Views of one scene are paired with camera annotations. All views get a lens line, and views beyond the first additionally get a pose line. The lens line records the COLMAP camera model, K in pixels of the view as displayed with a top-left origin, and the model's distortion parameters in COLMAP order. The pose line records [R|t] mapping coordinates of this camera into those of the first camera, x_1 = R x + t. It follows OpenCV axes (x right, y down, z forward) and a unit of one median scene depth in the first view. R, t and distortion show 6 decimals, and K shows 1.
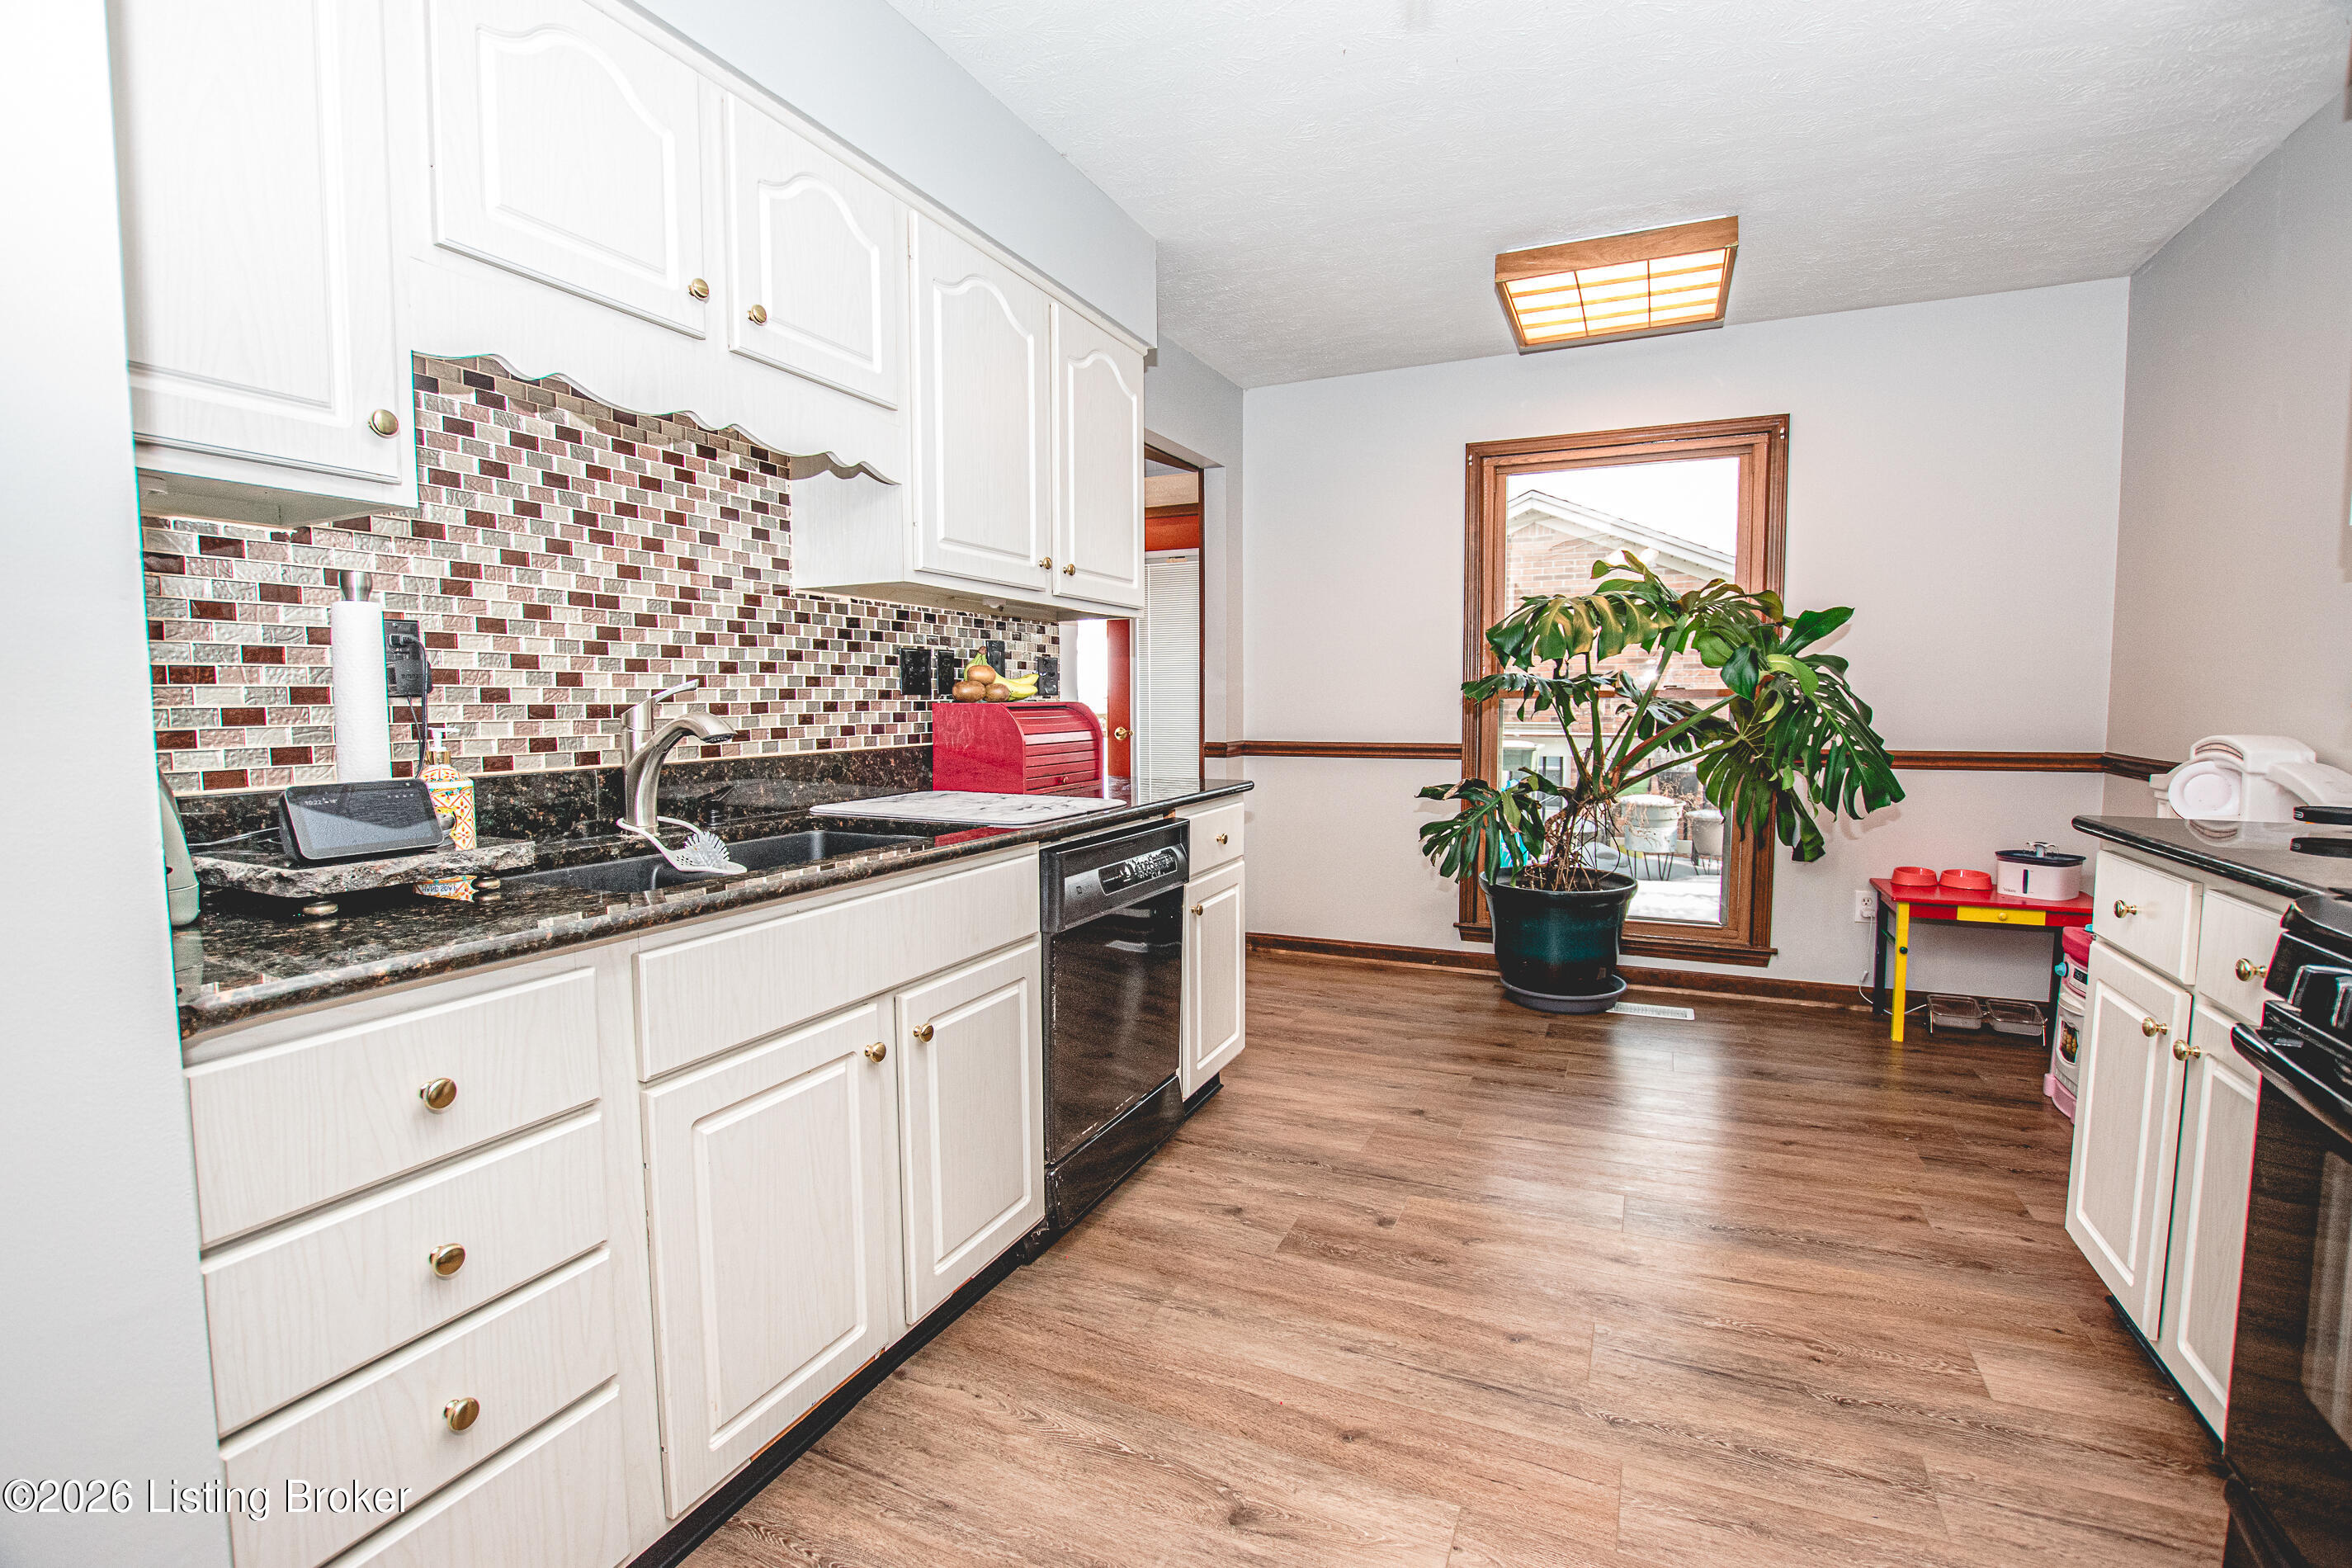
lens RADIAL K [[1048.0, 0, 1181.4], [0, 1048.0, 779.3], [0, 0, 1]] dist [-0.027719, -0.000055]
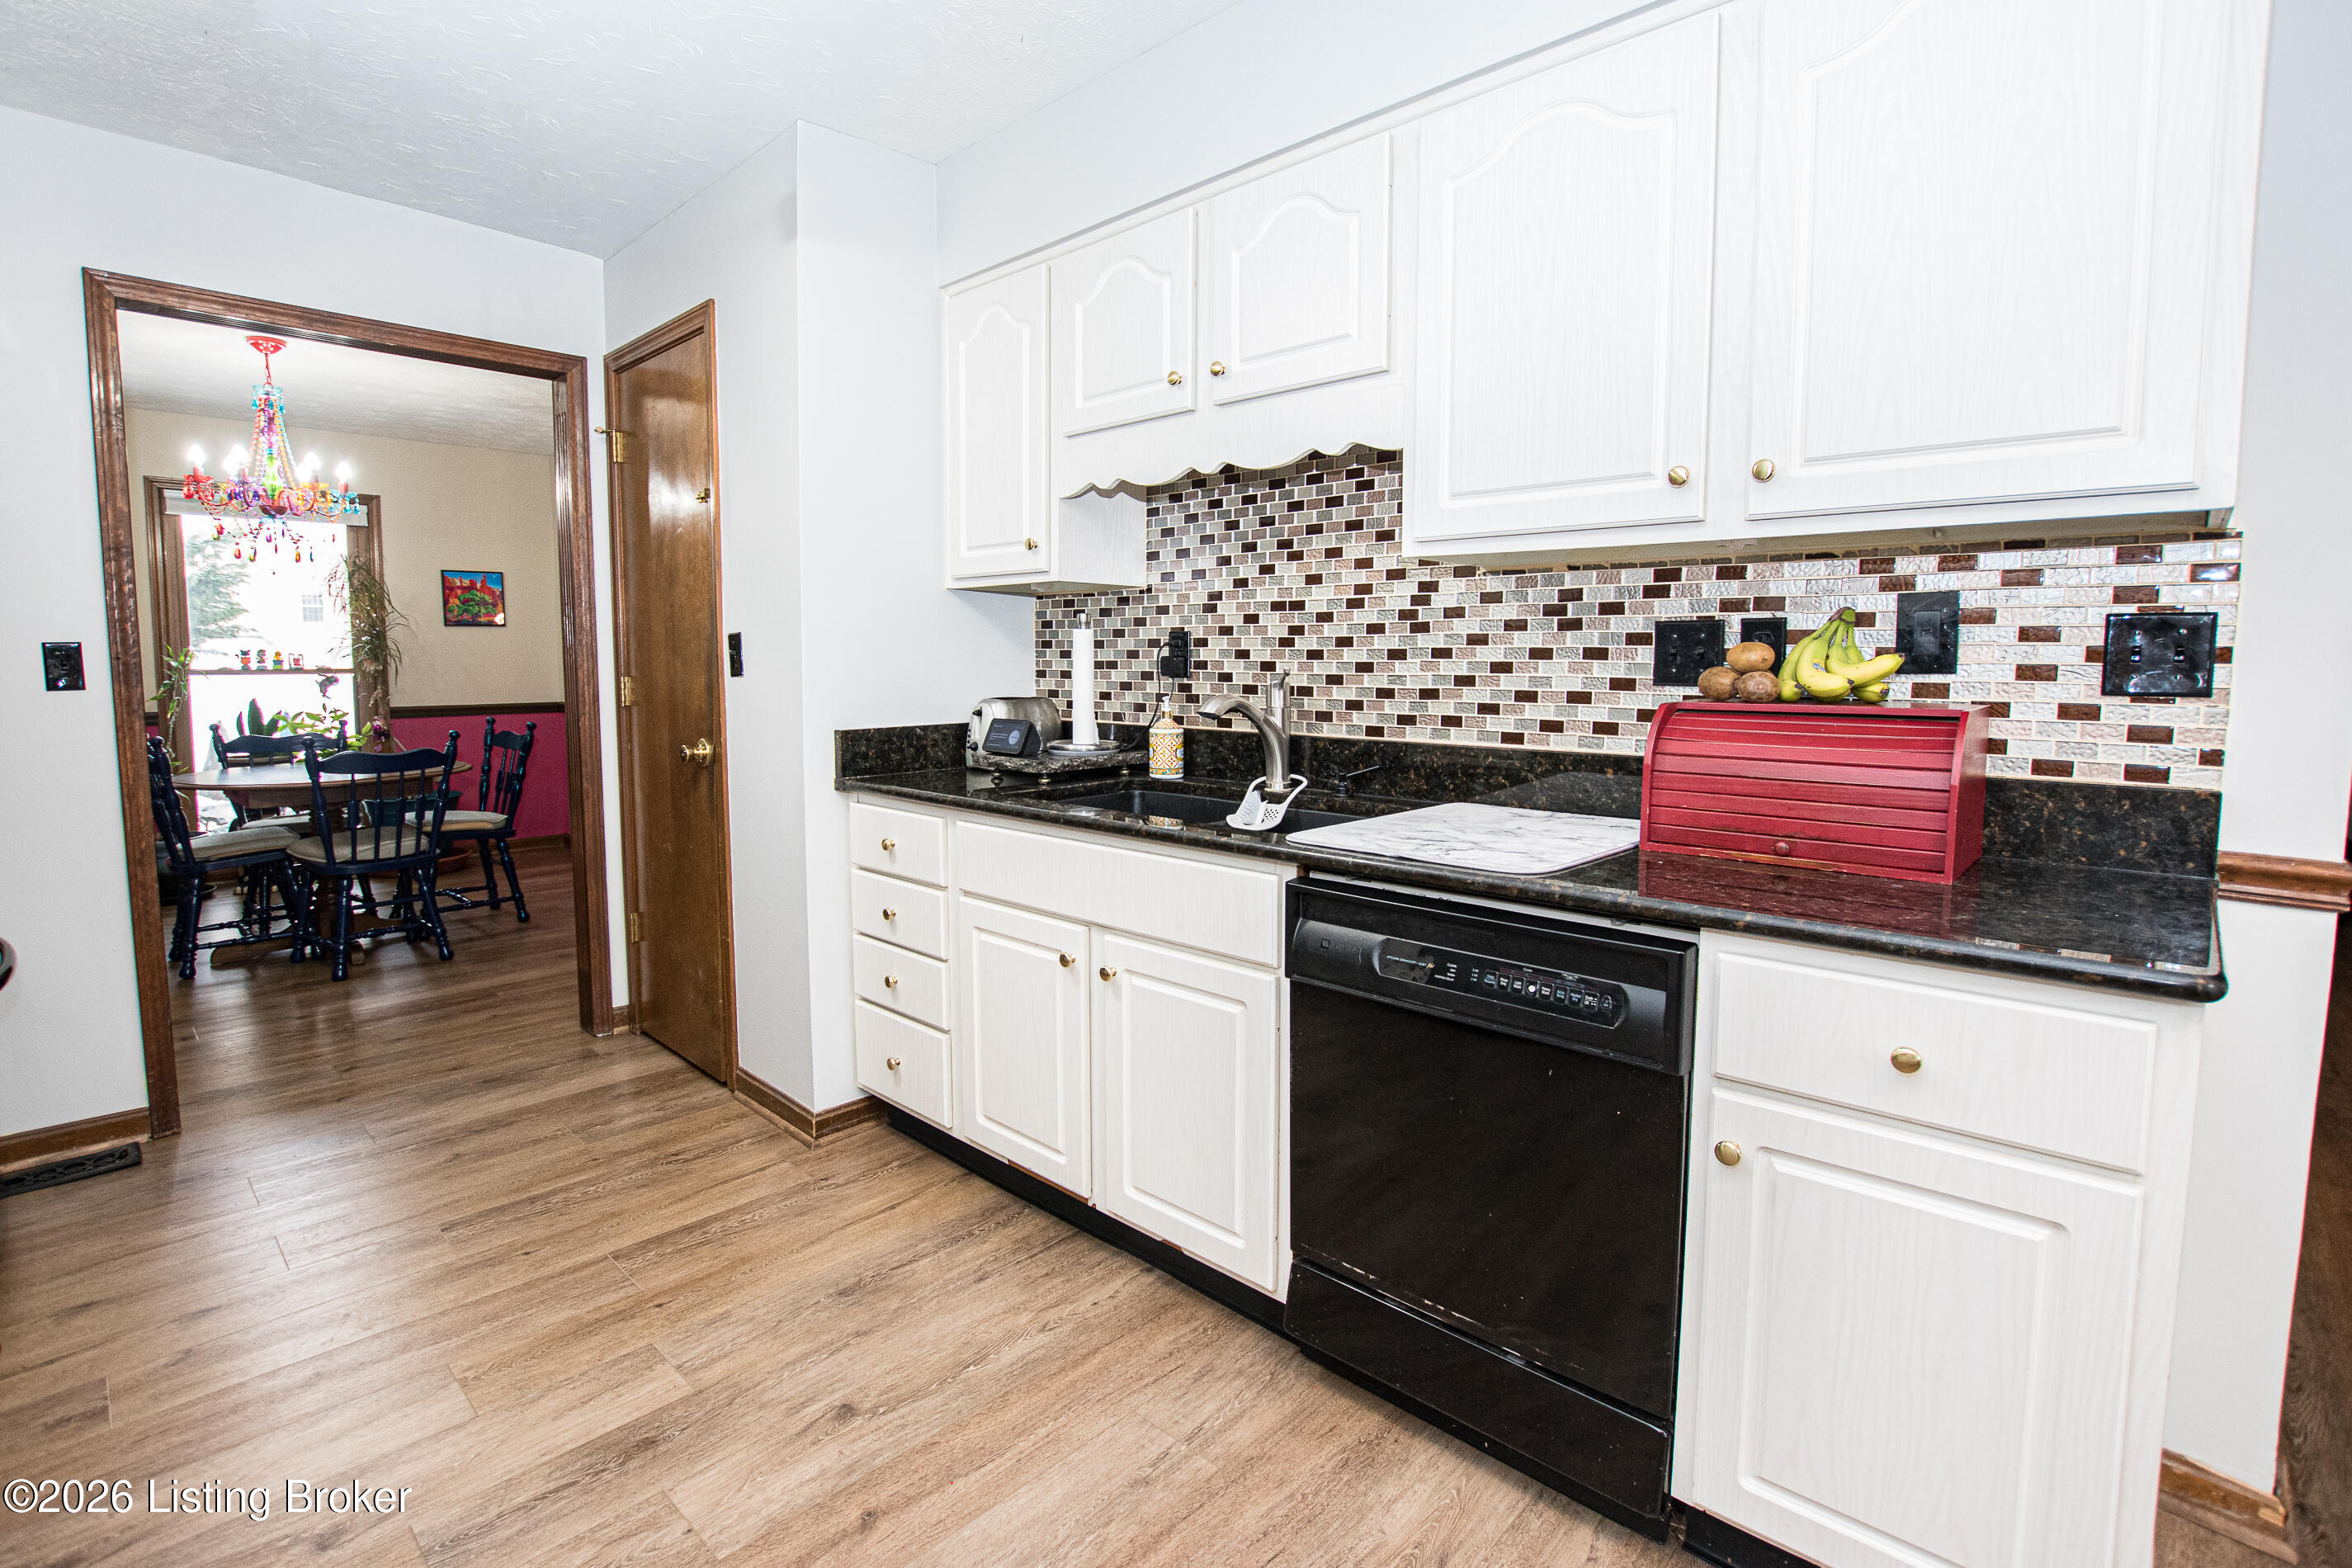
lens RADIAL K [[1074.4, 0, 1104.9], [0, 1074.4, 761.0], [0, 0, 1]] dist [-0.026717, 0.000163]
pose [[-0.349079, 0.079139, -0.933746, 0.739743], [-0.083292, 0.989863, 0.115034, -0.107714], [0.933384, 0.117930, -0.338949, 1.184067]]
